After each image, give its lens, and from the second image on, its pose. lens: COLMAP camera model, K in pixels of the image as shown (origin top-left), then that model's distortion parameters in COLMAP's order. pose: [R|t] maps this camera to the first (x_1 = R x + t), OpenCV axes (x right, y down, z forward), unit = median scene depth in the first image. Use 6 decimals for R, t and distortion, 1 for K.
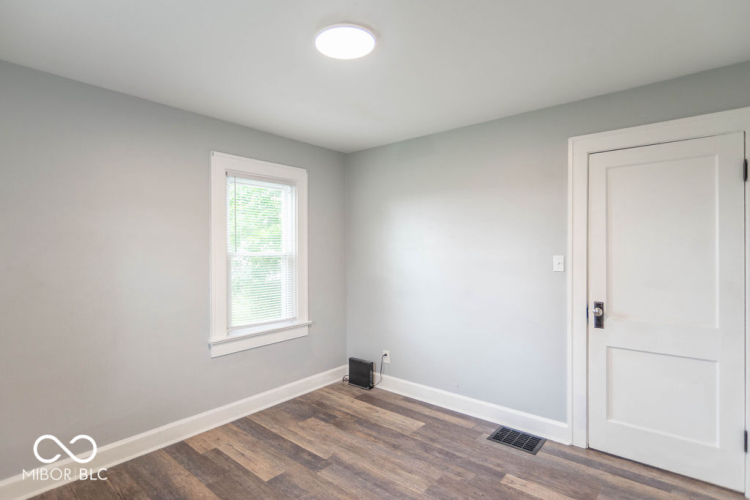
lens RADIAL K [[385.9, 0, 373.4], [0, 385.9, 250.7], [0, 0, 1]] dist [0.001284, 0.001655]
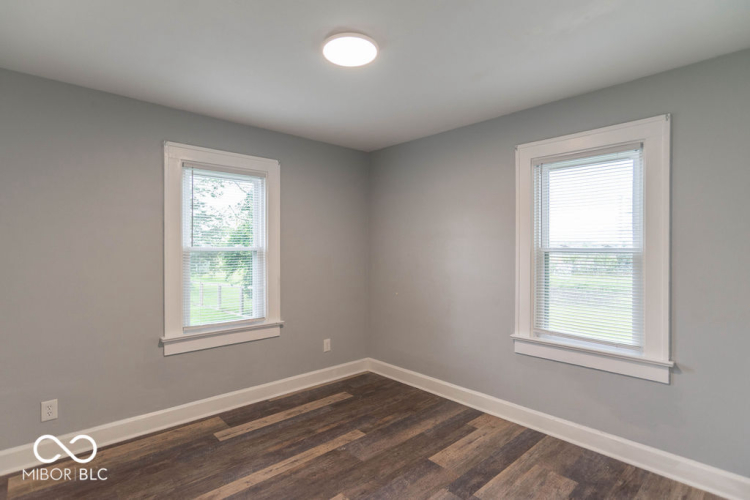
lens RADIAL K [[385.9, 0, 373.2], [0, 385.9, 247.6], [0, 0, 1]] dist [0.001284, 0.001655]
pose [[-0.140985, 0.001373, -0.990011, 0.659710], [-0.007285, 0.999971, 0.002425, 0.005671], [0.989985, 0.007554, -0.140971, 0.812951]]
